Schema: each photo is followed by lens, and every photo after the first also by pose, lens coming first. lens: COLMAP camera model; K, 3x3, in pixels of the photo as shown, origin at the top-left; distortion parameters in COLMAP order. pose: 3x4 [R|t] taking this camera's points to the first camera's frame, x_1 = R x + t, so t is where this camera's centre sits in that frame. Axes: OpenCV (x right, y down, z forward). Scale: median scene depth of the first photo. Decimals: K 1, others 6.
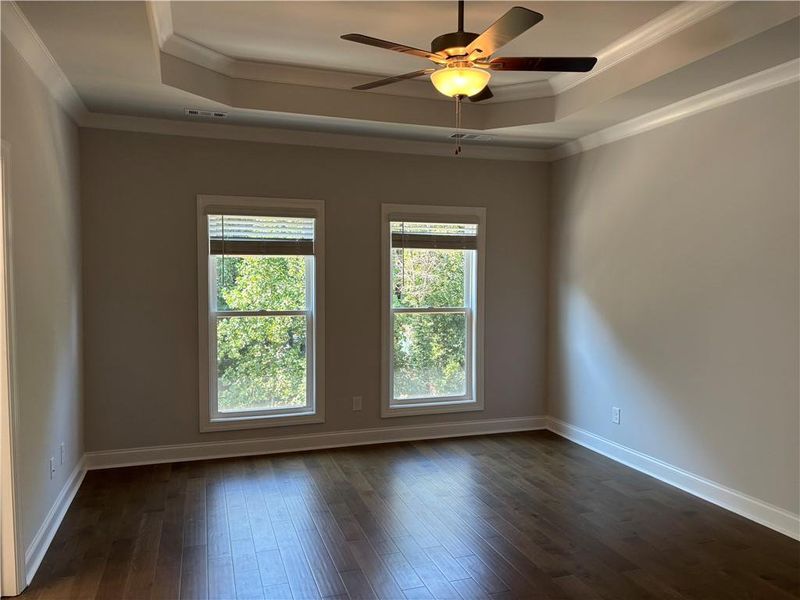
lens RADIAL K [[606.9, 0, 395.6], [0, 606.9, 305.1], [0, 0, 1]] dist [0.061906, -0.073347]
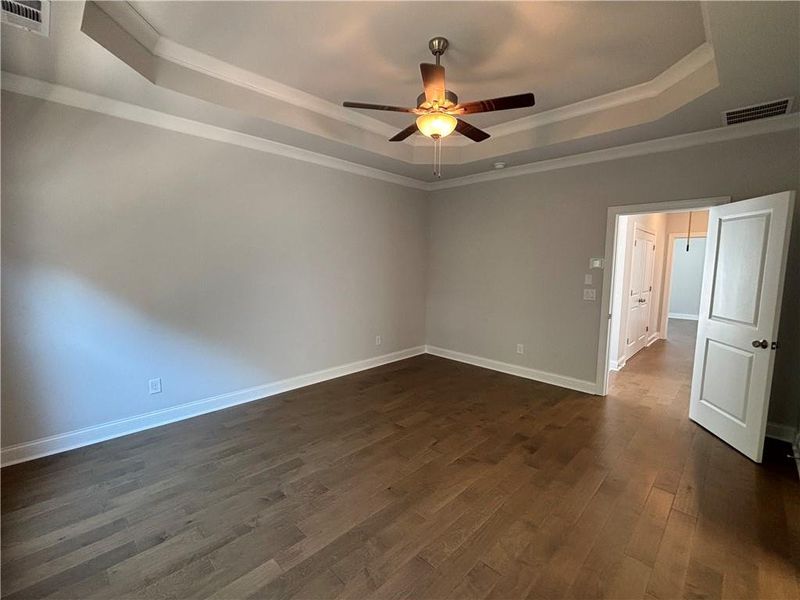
lens RADIAL K [[357.1, 0, 400.0], [0, 357.1, 300.0], [0, 0, 1]] dist [0.002290, 0.000109]
pose [[-0.466417, -0.100595, 0.878827, -0.445344], [0.026187, 0.991507, 0.127391, -0.046910], [-0.884177, 0.082431, -0.459821, 1.041882]]
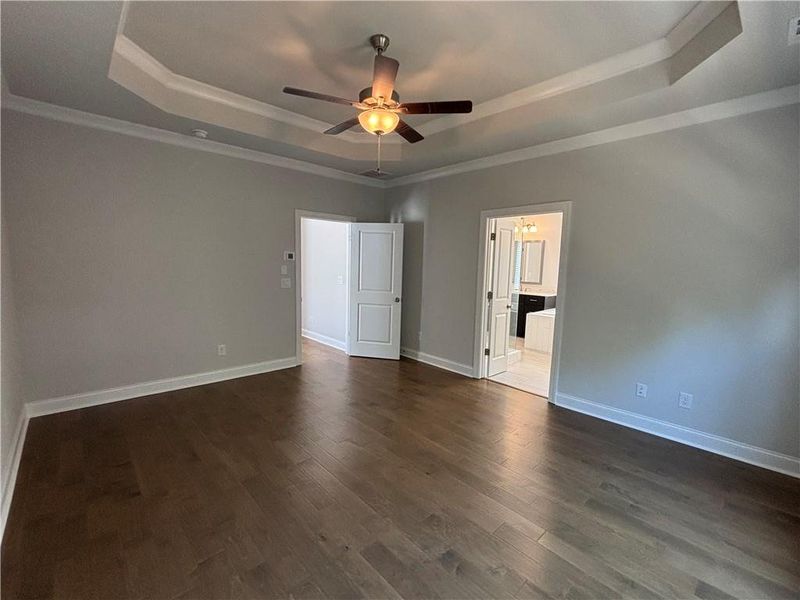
lens RADIAL K [[357.1, 0, 400.0], [0, 357.1, 300.0], [0, 0, 1]] dist [0.002290, 0.000109]
pose [[-0.904389, 0.019658, -0.426256, 0.300252], [-0.048533, 0.987717, 0.148522, -0.054592], [0.423940, 0.155009, -0.892327, 1.284375]]
